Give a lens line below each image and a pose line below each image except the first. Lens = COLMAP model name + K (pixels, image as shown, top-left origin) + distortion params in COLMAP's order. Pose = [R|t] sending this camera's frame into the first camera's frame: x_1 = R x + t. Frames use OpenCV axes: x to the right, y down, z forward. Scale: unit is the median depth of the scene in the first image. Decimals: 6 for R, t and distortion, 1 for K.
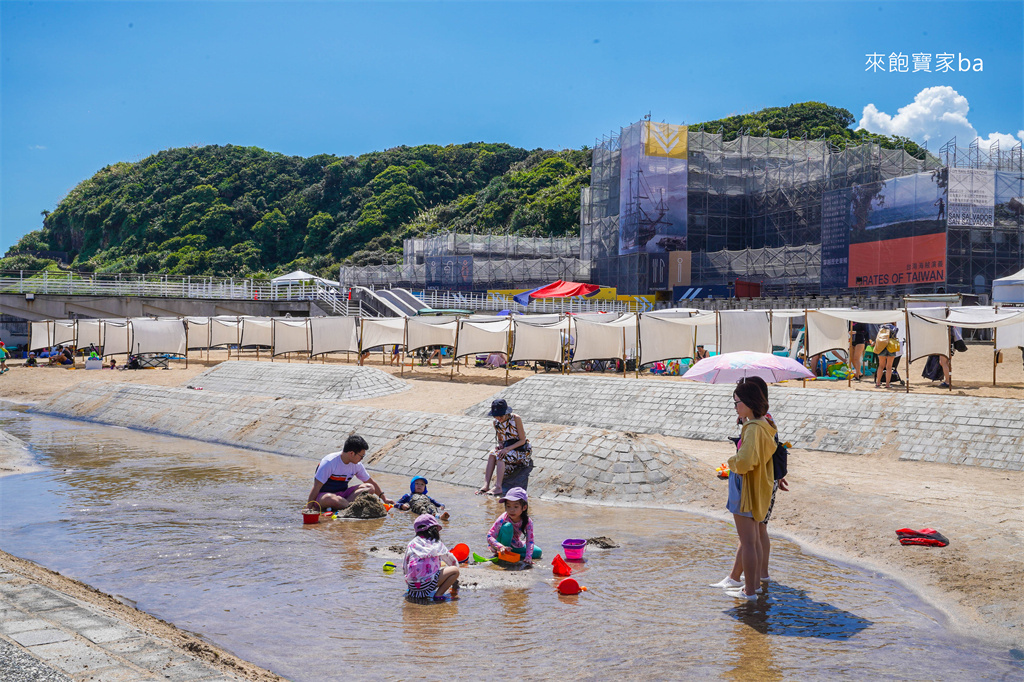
lens RADIAL K [[1024.3, 0, 512.0], [0, 1024.3, 341.0], [0, 0, 1]] dist [-0.014781, 0.208582]
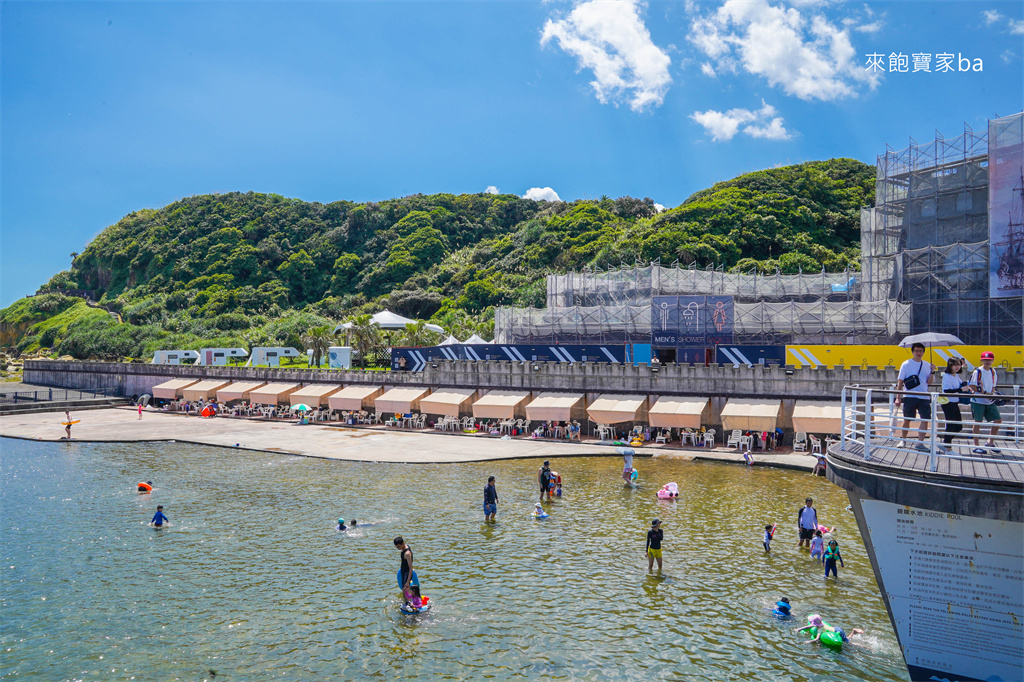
lens RADIAL K [[742.9, 0, 512.0], [0, 742.9, 341.0], [0, 0, 1]] dist [-0.128281, 0.101052]
pose [[0.990635, 0.003475, 0.136493, -0.120864], [-0.000104, 0.999695, -0.024695, -0.017832], [-0.136537, 0.024449, 0.990333, 0.233778]]
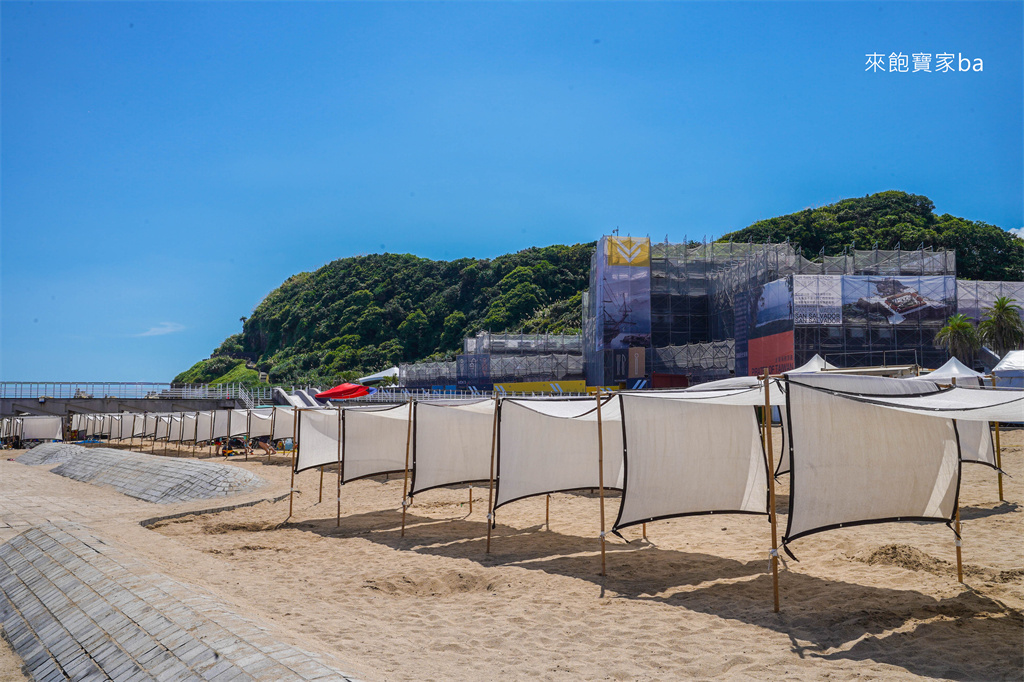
lens RADIAL K [[1024.3, 0, 512.0], [0, 1024.3, 341.0], [0, 0, 1]] dist [-0.014781, 0.208582]
pose [[0.975890, -0.027773, -0.216488, 0.109096], [0.009547, 0.996353, -0.084785, 0.000335], [0.218054, 0.080674, 0.972597, -0.056622]]
